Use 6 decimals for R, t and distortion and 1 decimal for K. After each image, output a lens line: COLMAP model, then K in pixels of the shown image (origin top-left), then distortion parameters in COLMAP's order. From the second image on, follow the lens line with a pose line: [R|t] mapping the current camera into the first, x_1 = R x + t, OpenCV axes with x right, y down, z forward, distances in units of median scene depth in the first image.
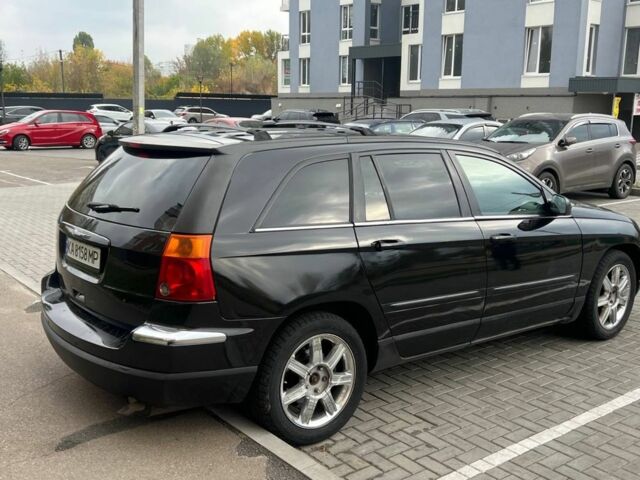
lens RADIAL K [[712.9, 0, 319.5], [0, 712.9, 238.0], [0, 0, 1]] dist [0.022024, 0.000000]
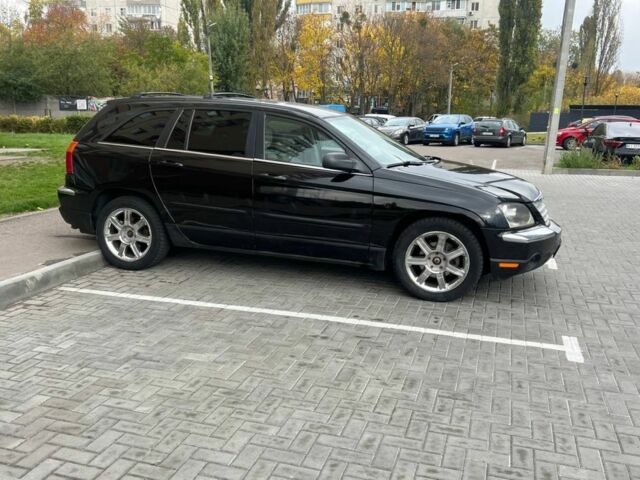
lens RADIAL K [[617.5, 0, 320.4], [0, 617.5, 239.7], [0, 0, 1]] dist [0.023214, 0.000000]
pose [[0.572008, 0.164777, -0.803527, 1.459485], [-0.160643, 0.983148, 0.087254, 0.003311], [0.804363, 0.079171, 0.588839, 0.472659]]
